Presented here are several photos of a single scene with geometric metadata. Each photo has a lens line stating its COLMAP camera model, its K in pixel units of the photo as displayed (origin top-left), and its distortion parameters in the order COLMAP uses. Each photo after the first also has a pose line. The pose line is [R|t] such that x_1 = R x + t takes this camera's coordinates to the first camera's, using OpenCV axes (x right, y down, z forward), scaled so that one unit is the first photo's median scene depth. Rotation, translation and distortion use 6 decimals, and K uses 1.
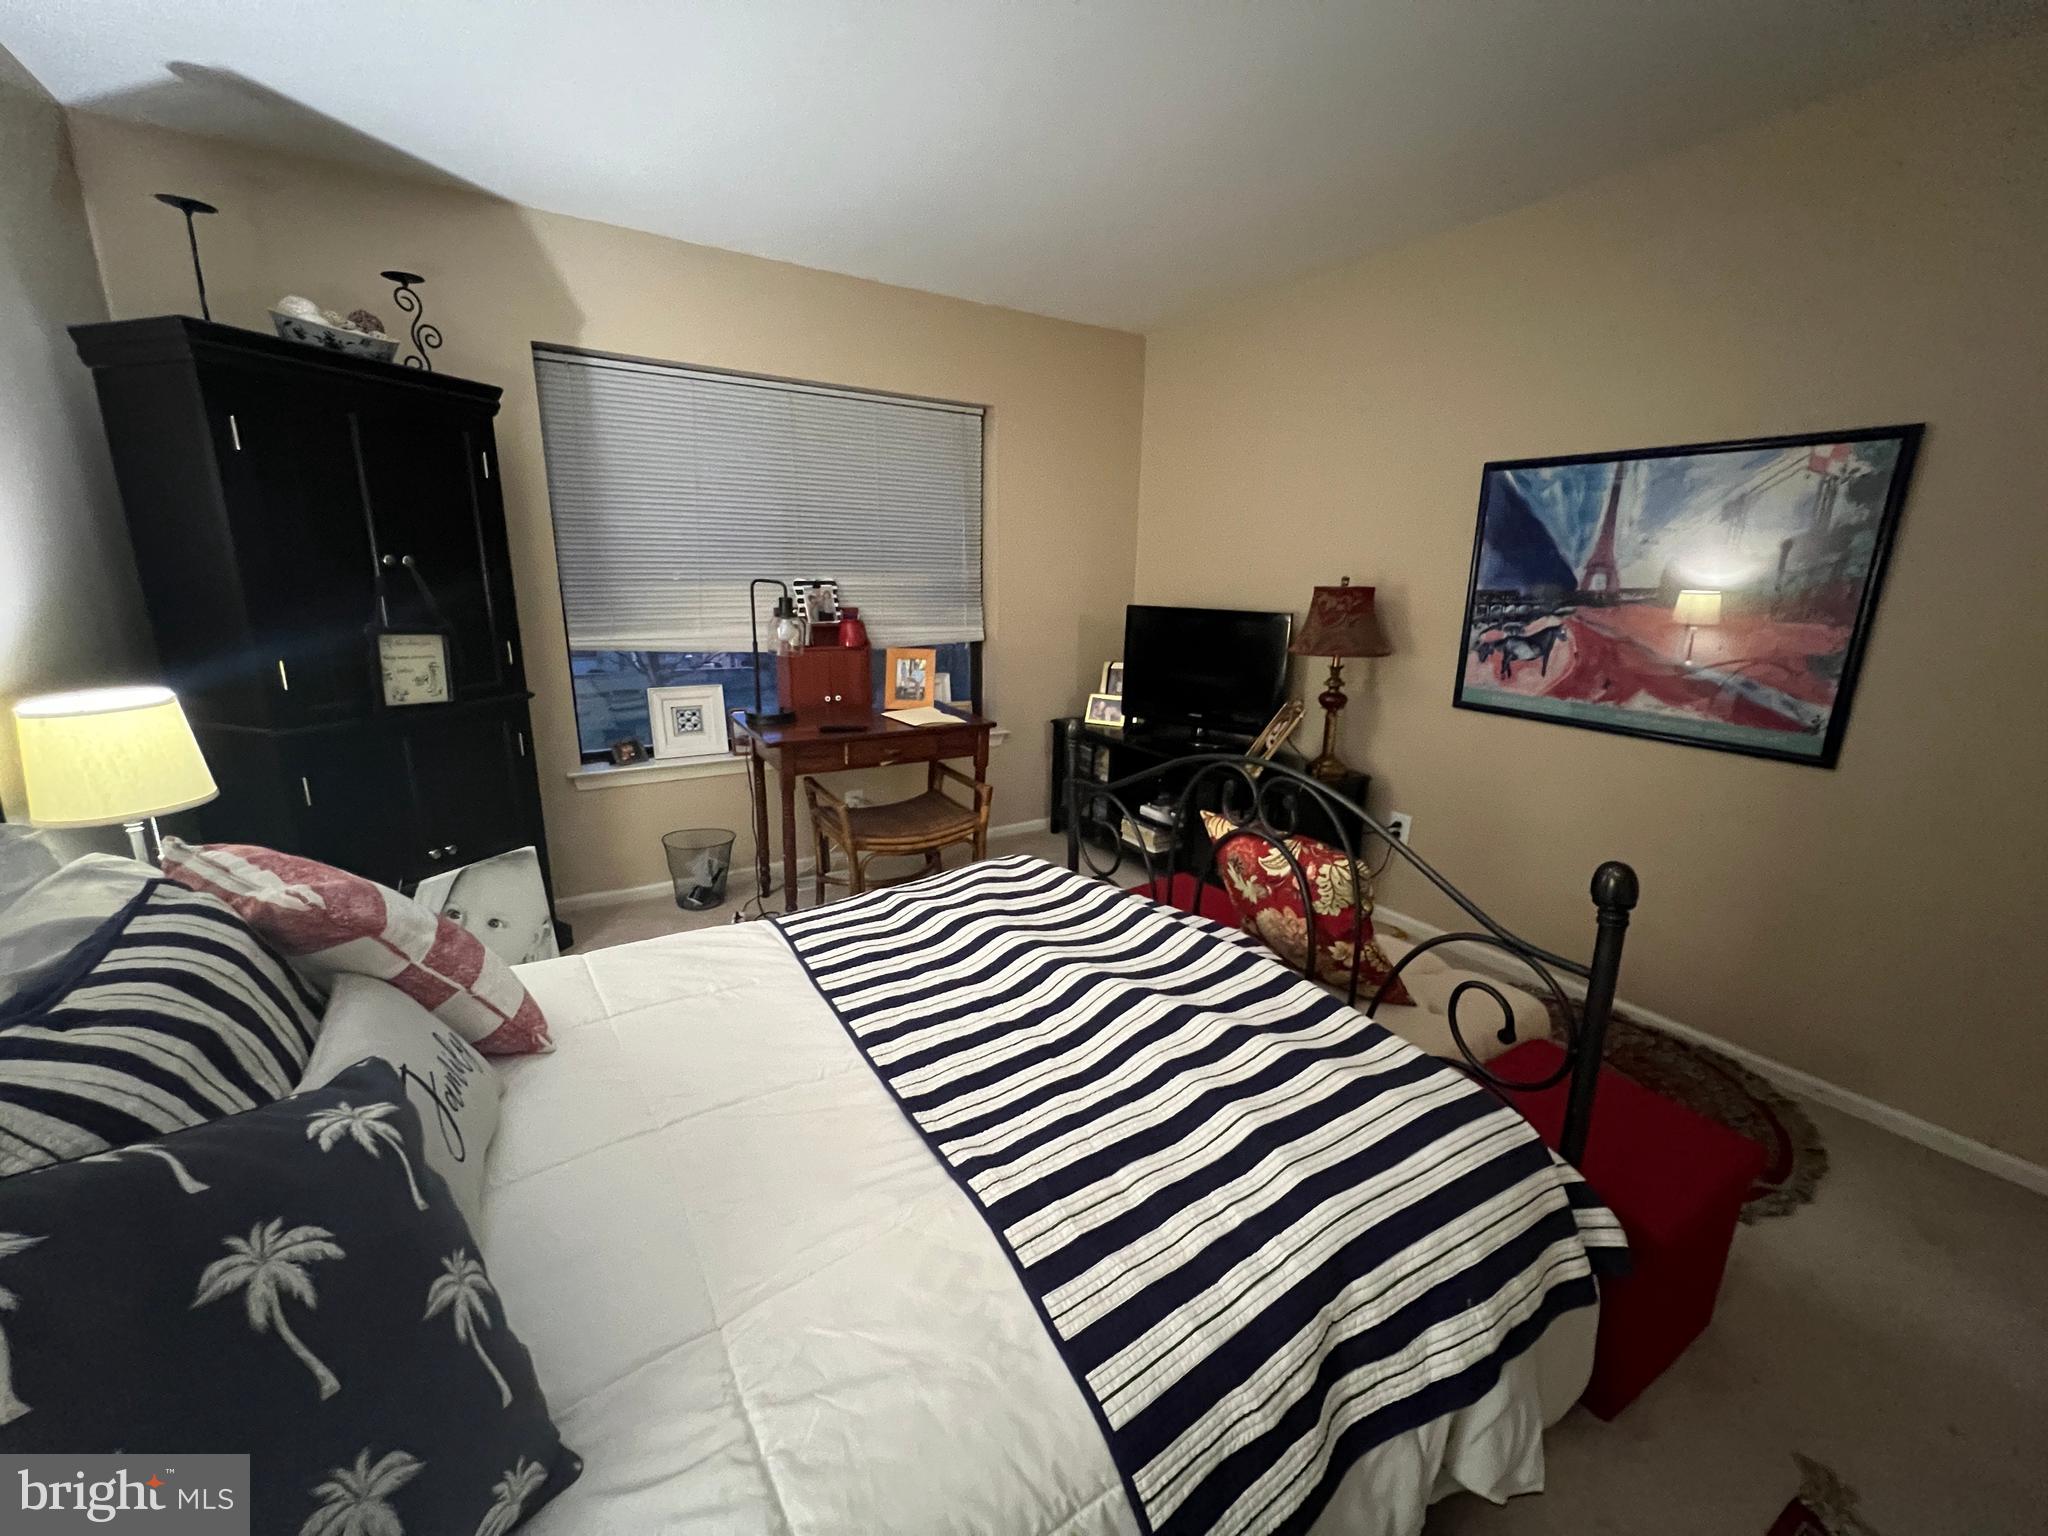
lens RADIAL K [[818.7, 0, 1034.9], [0, 818.7, 767.3], [0, 0, 1]] dist [0.000598, -0.000010]
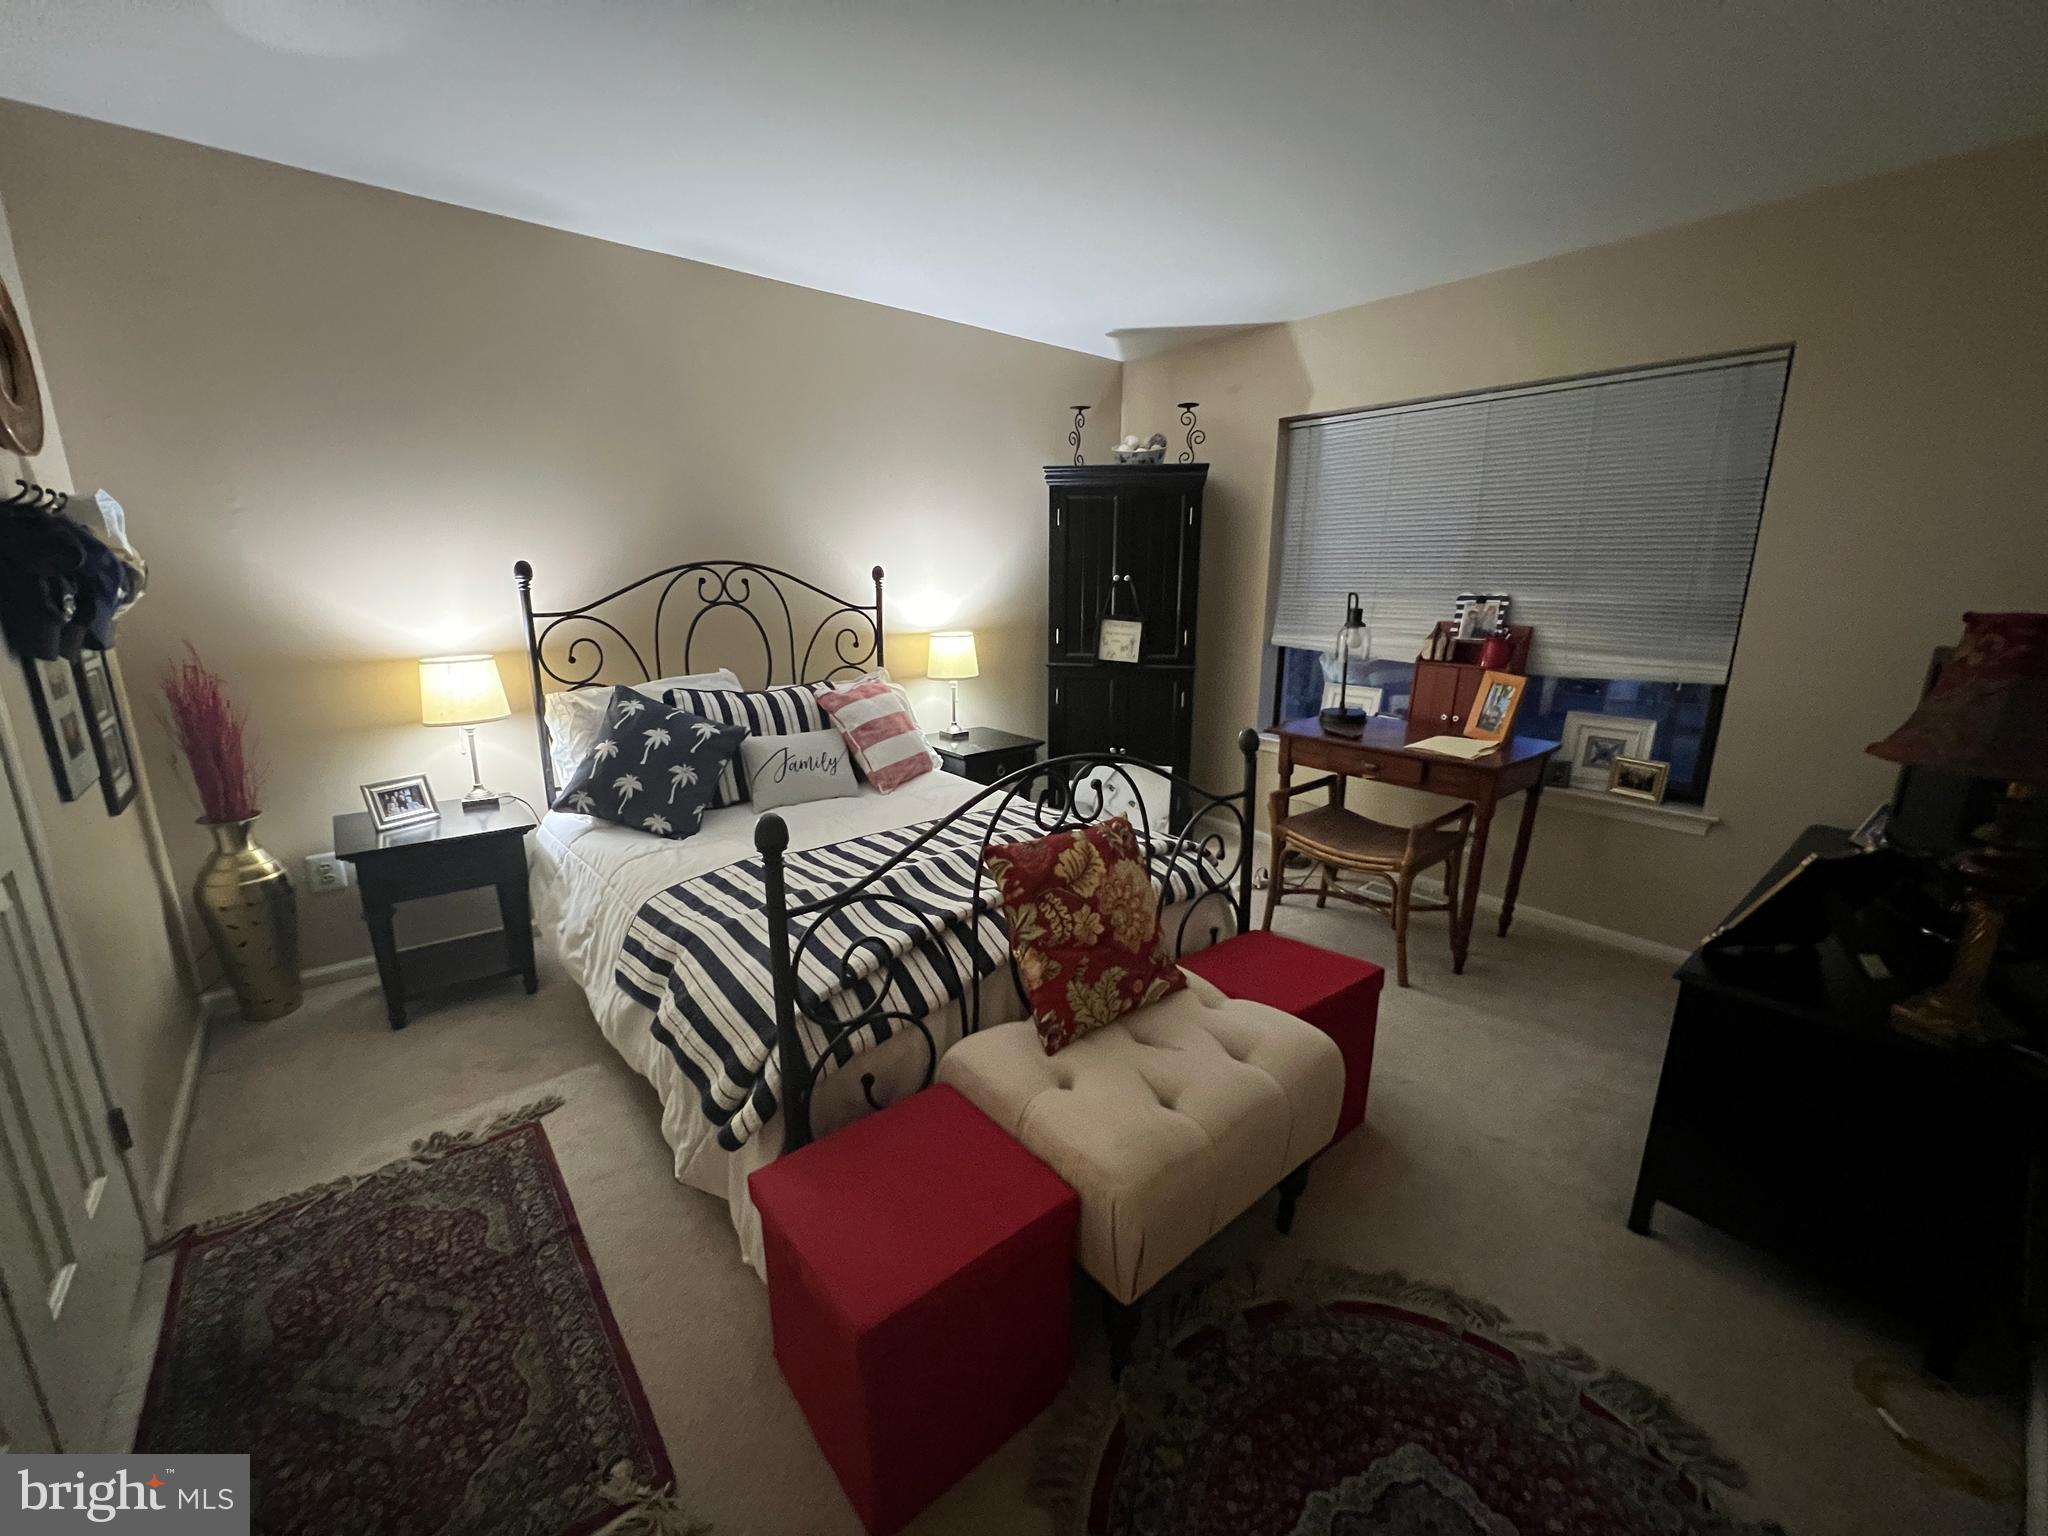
lens RADIAL K [[822.4, 0, 1033.7], [0, 822.4, 766.8], [0, 0, 1]] dist [0.000282, 0.000426]
pose [[0.151143, 0.209084, -0.966147, 0.621064], [-0.238181, 0.956282, 0.169688, -0.077568], [0.959388, 0.204471, 0.194335, 0.362346]]
